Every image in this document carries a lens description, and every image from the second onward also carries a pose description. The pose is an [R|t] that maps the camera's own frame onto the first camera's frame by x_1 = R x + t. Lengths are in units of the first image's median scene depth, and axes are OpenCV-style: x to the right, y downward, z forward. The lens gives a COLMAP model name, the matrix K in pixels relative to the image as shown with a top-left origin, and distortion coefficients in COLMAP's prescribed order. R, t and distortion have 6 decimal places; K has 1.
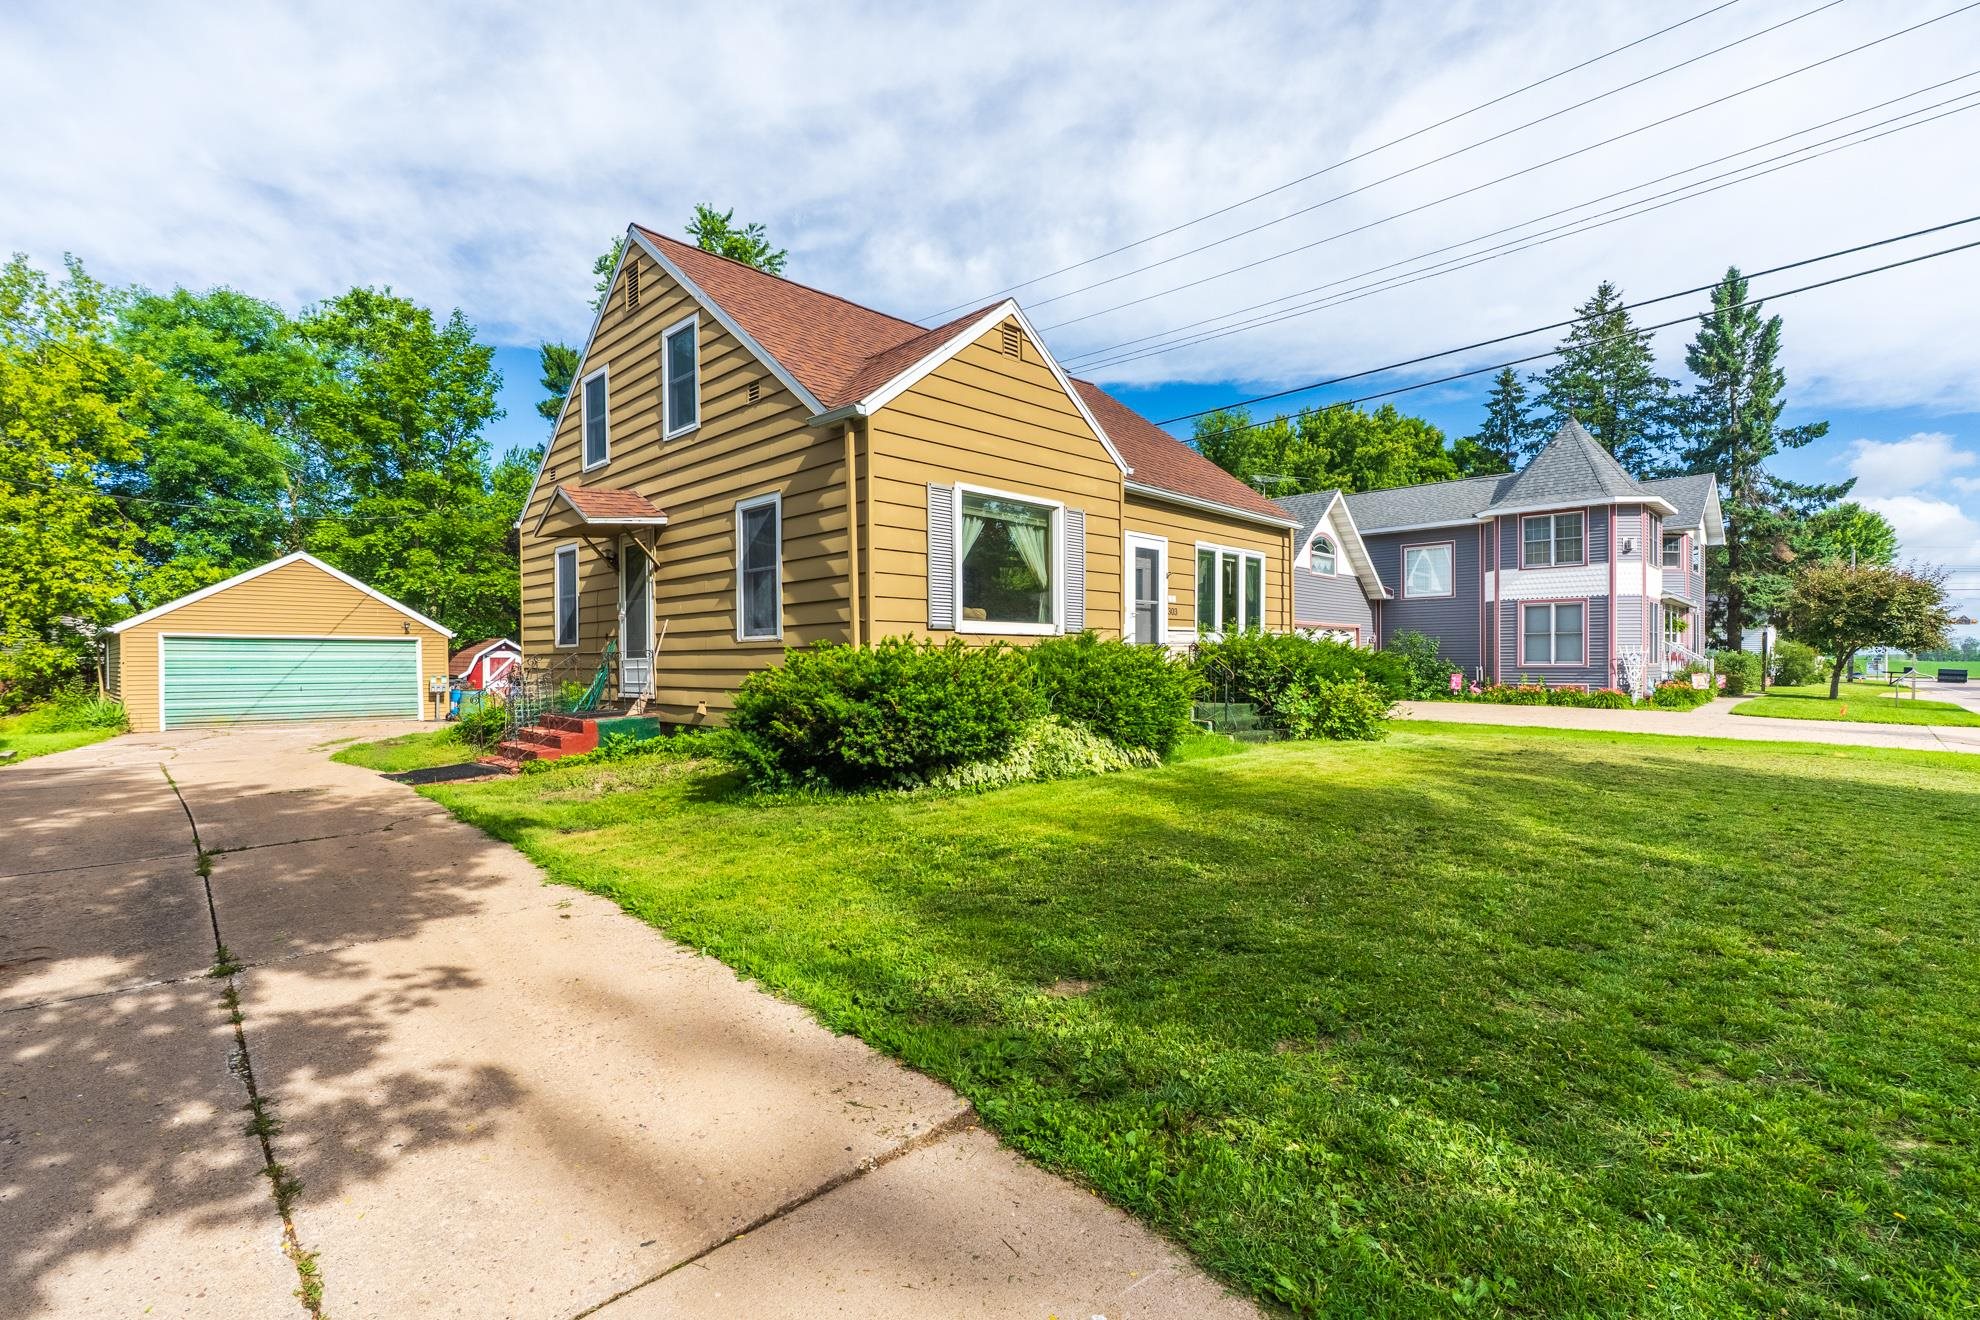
lens RADIAL K [[904.8, 0, 1030.1], [0, 904.8, 671.2], [0, 0, 1]] dist [-0.012843, -0.000545]
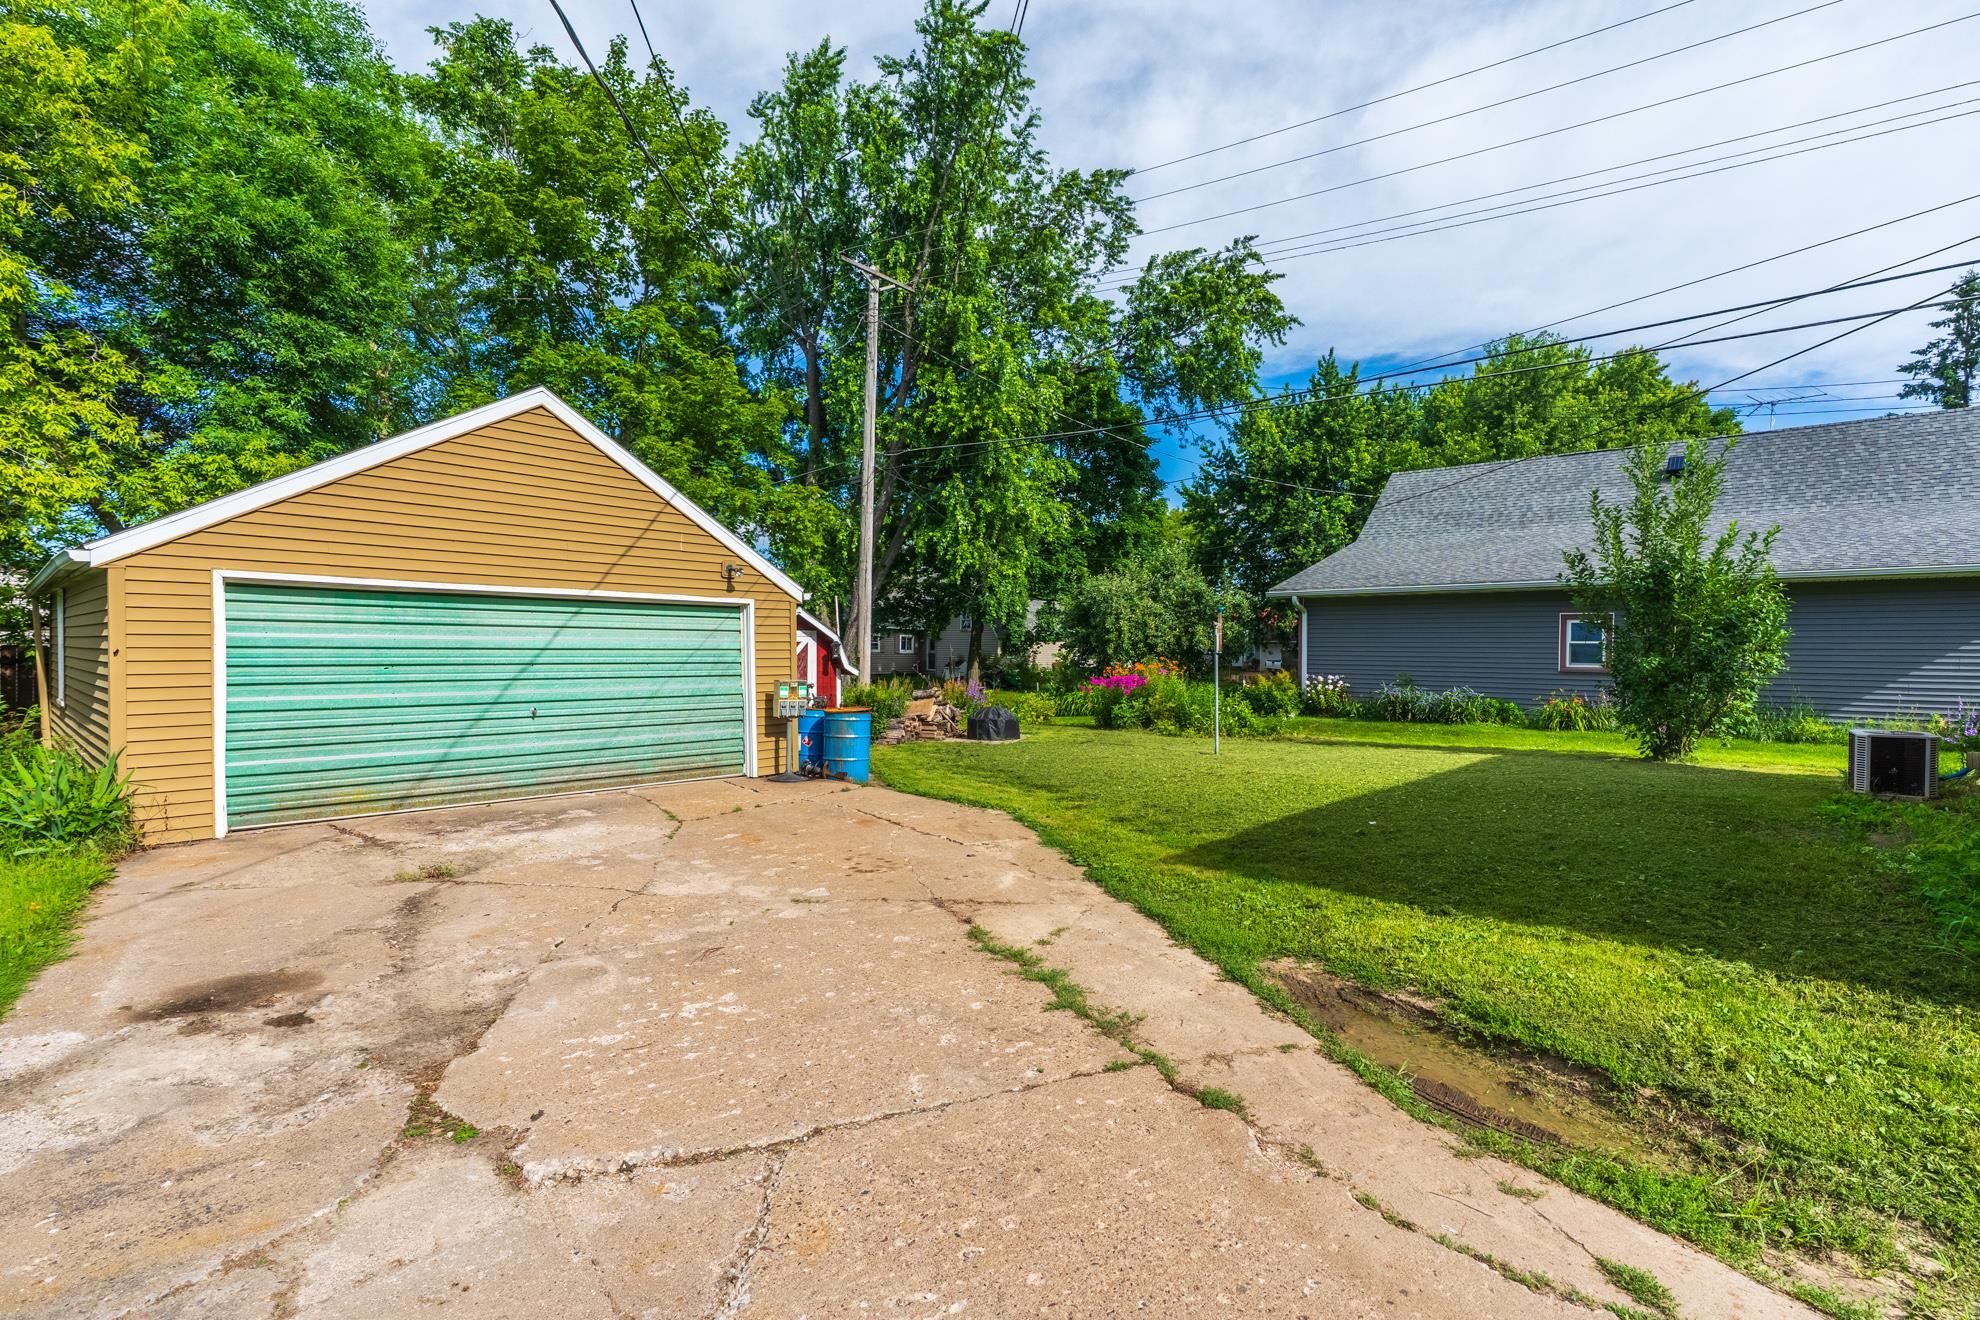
lens RADIAL K [[913.3, 0, 1028.3], [0, 913.3, 659.8], [0, 0, 1]] dist [-0.007151, 0.000757]
pose [[0.999422, 0.013356, 0.031266, -0.537453], [-0.013532, 0.999894, 0.005416, -0.010406], [-0.031191, -0.005836, 0.999496, 0.507629]]
